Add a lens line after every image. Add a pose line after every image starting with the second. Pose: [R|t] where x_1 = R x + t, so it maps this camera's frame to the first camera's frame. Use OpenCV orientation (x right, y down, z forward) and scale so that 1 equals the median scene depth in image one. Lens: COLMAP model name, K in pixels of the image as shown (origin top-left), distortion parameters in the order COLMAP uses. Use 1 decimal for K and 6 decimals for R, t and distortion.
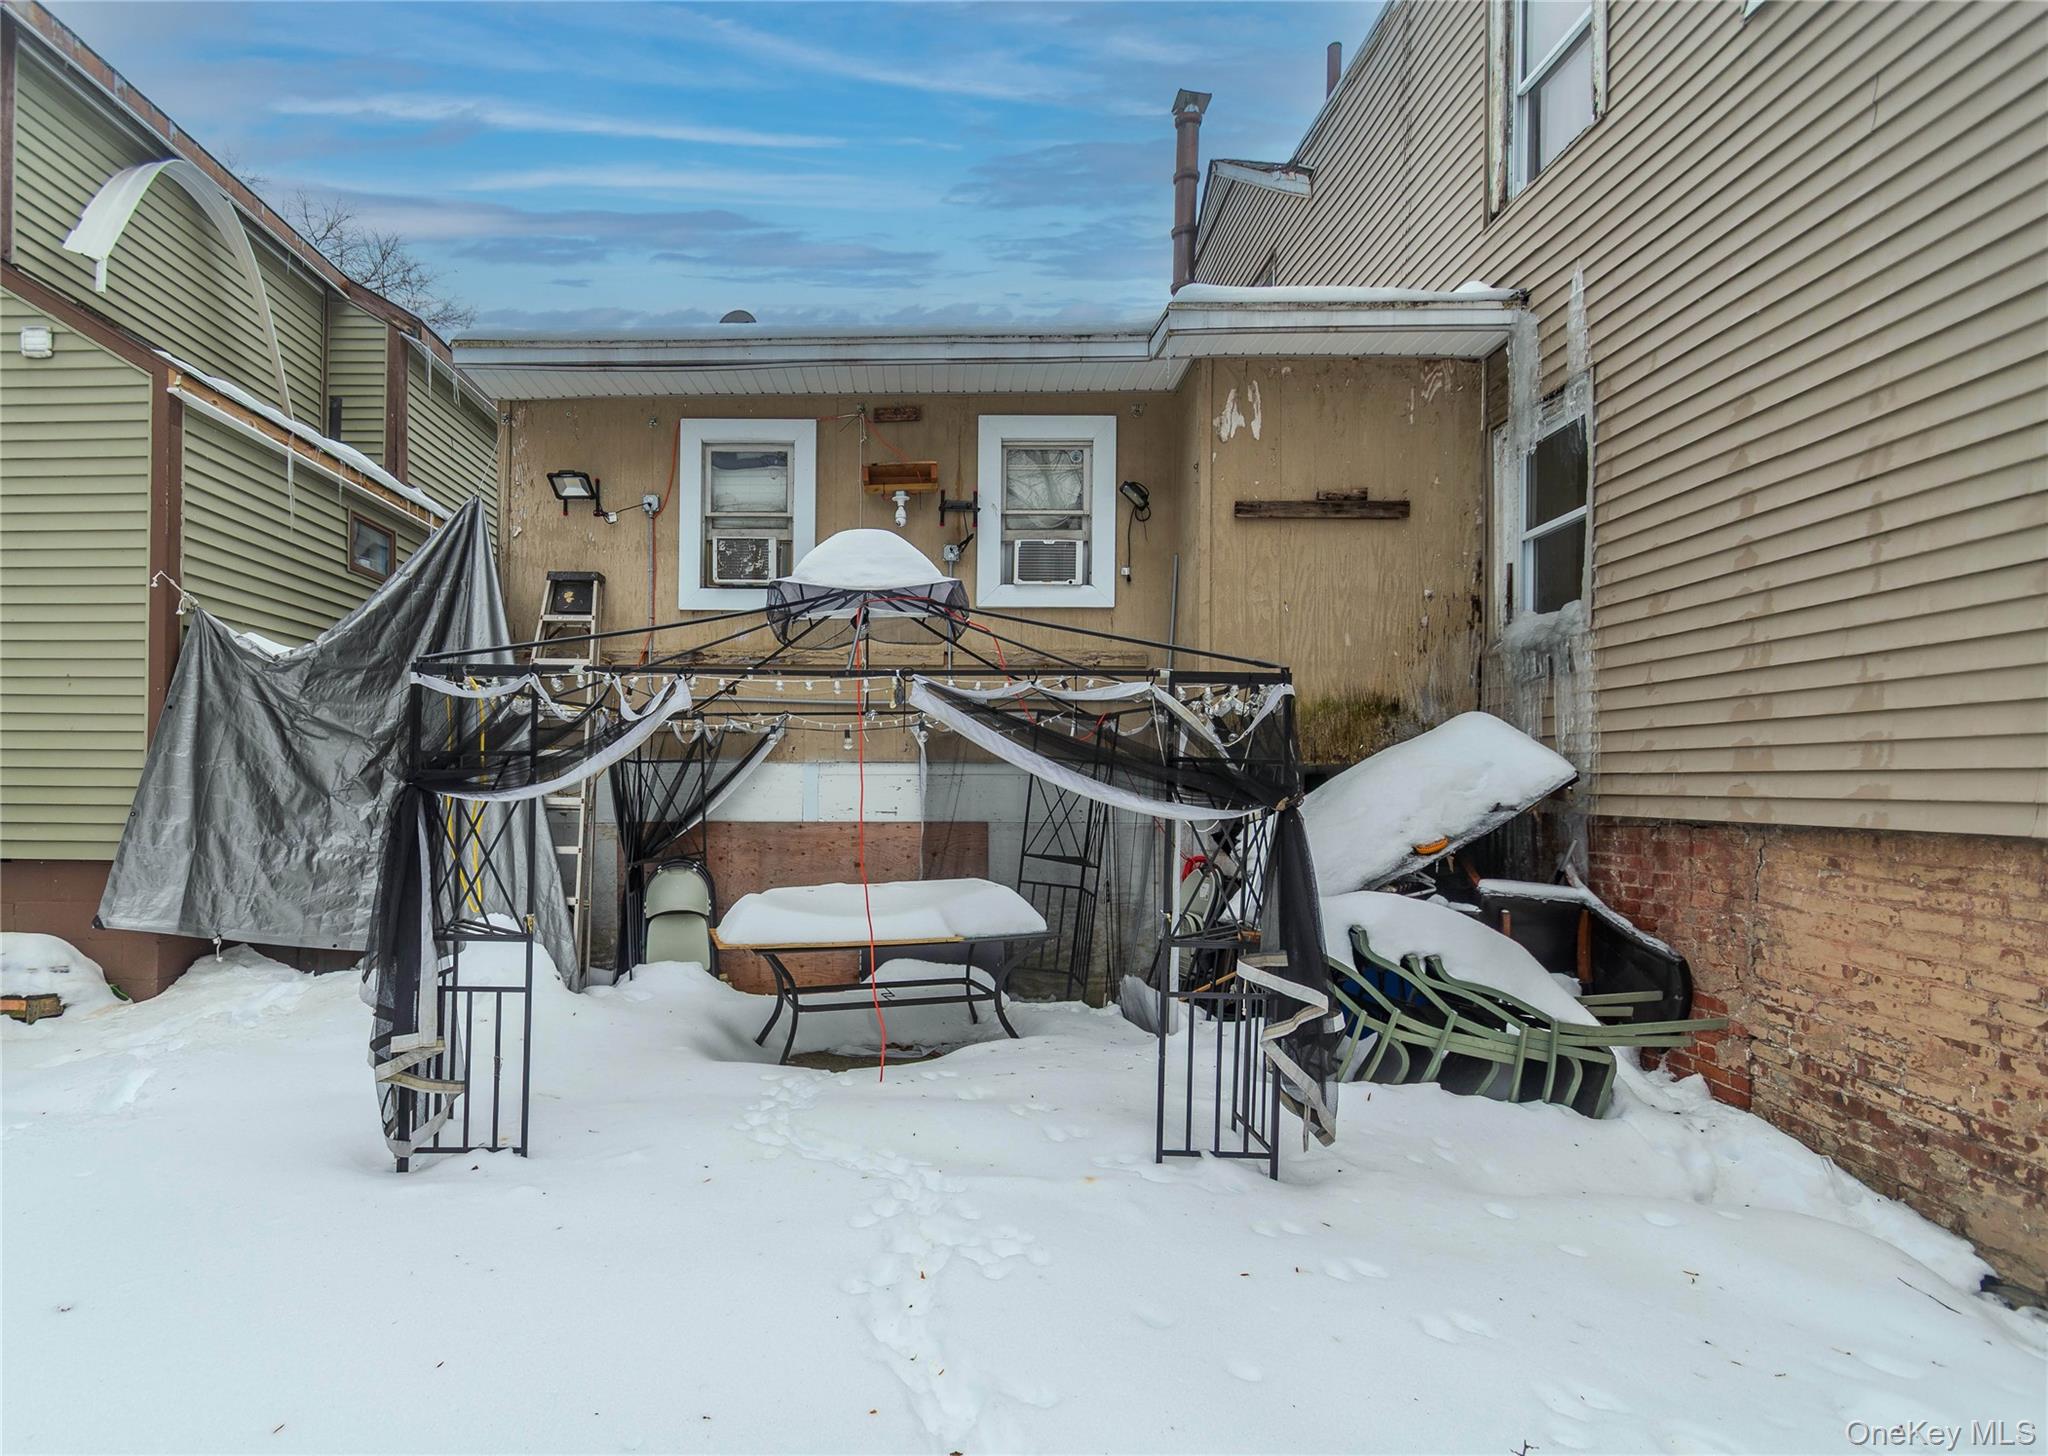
lens RADIAL K [[912.4, 0, 975.6], [0, 912.4, 780.5], [0, 0, 1]] dist [0.001924, -0.002309]
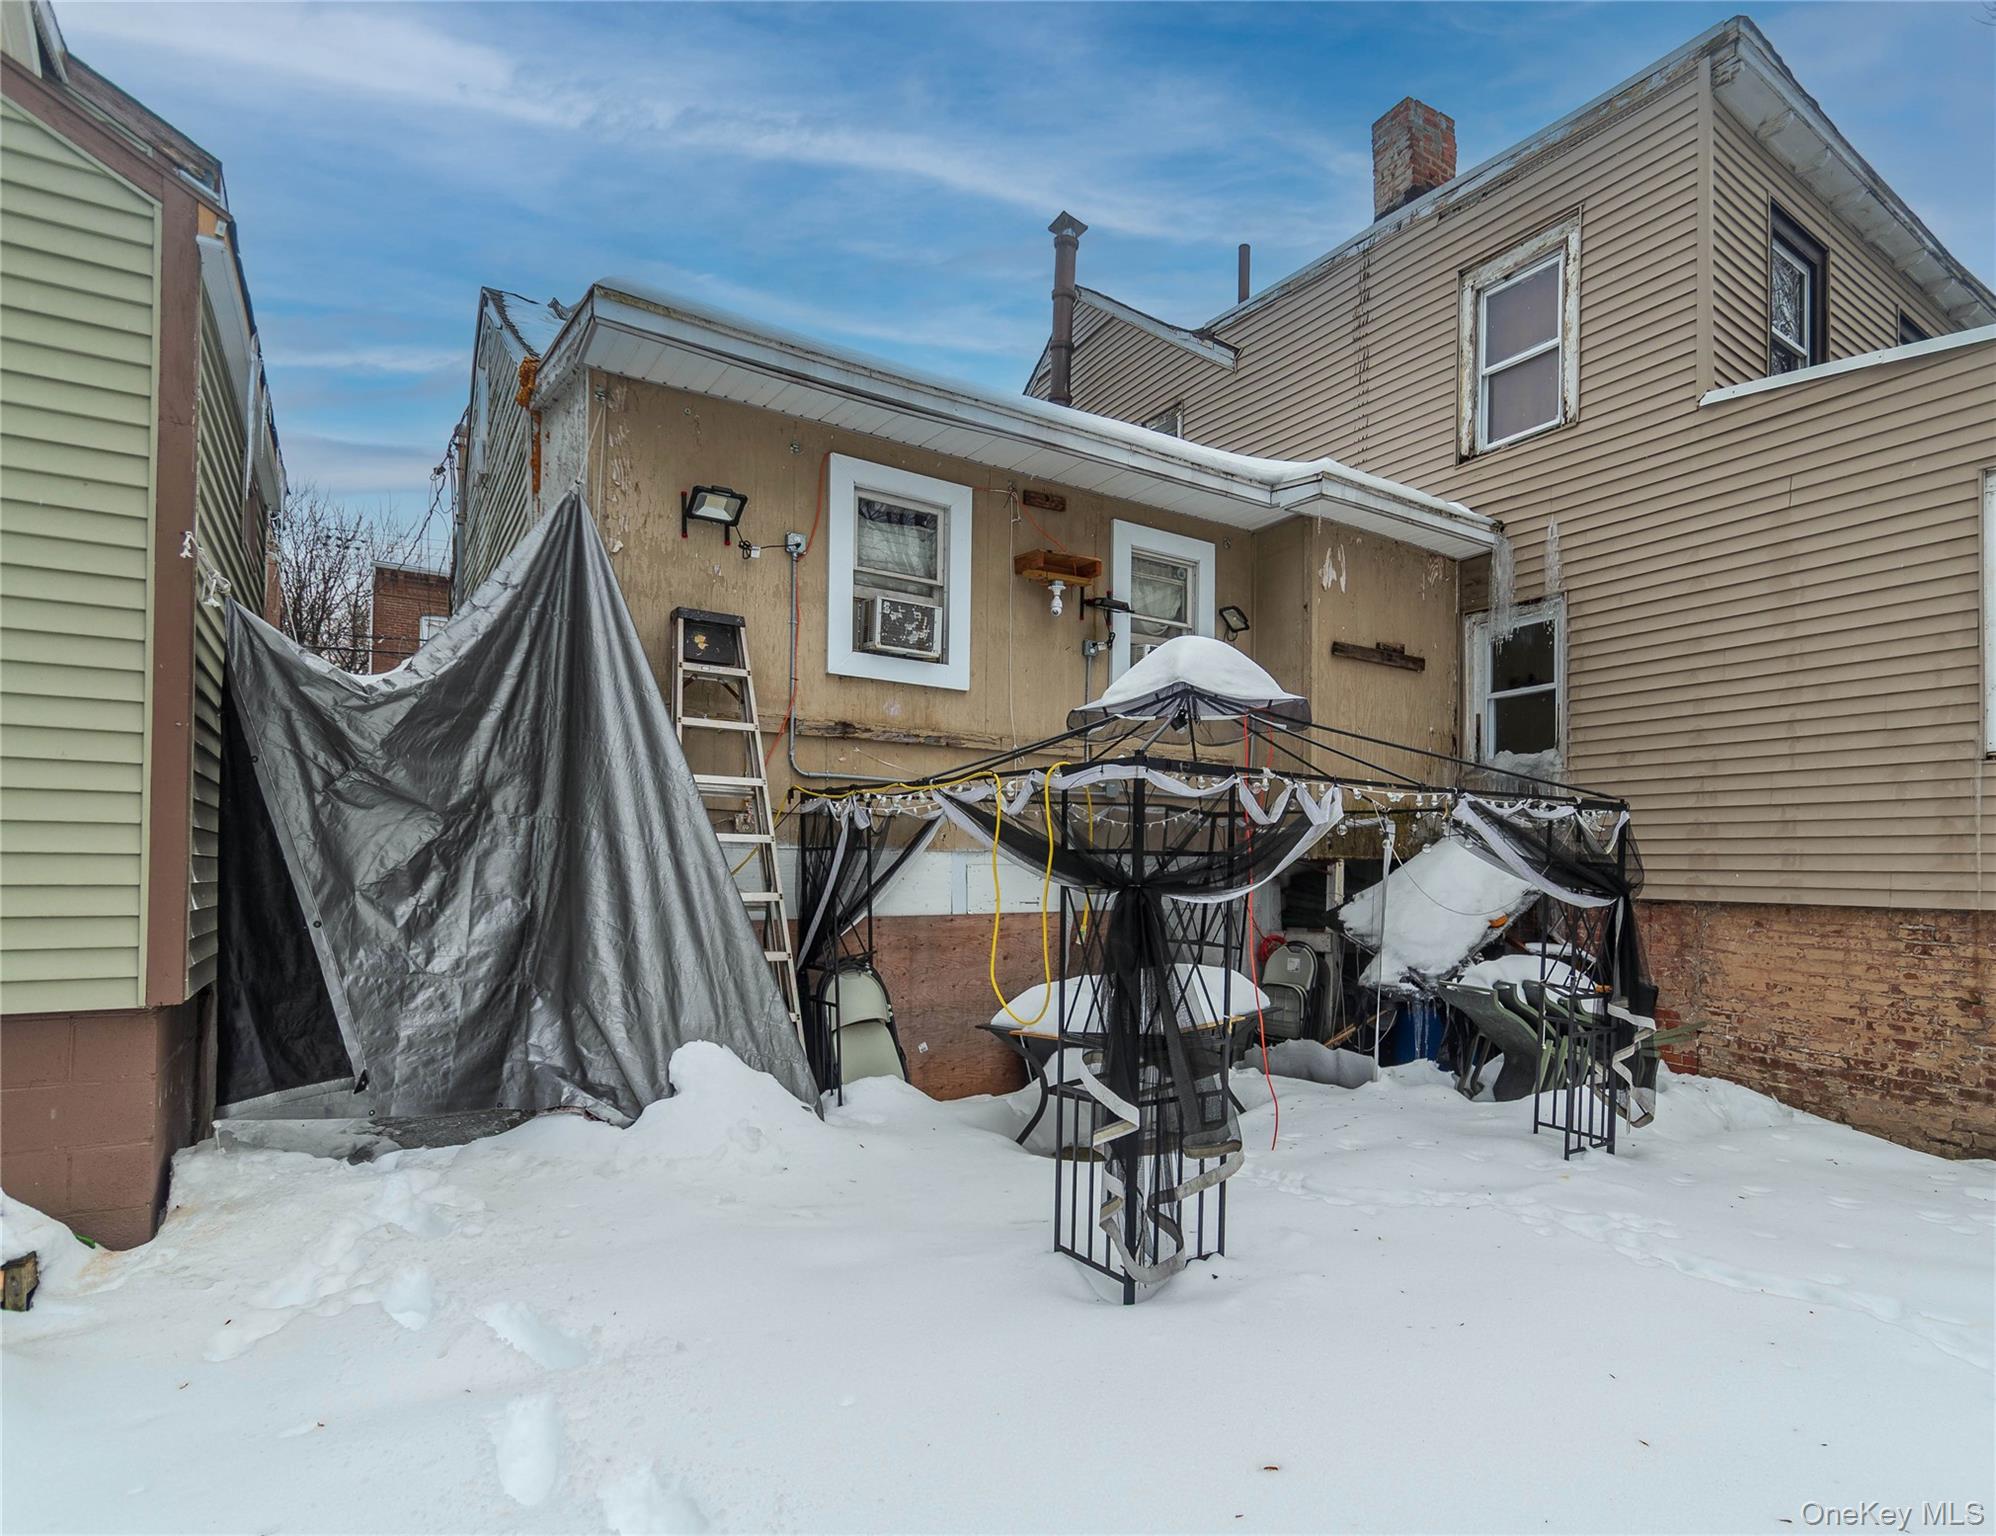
lens RADIAL K [[990.3, 0, 988.2], [0, 990.3, 854.8], [0, 0, 1]] dist [-0.000980, 0.001847]
pose [[0.834380, 0.007236, 0.551142, -0.884093], [-0.007531, 0.999970, -0.001727, -0.017600], [-0.551138, -0.002709, 0.834410, 0.164379]]
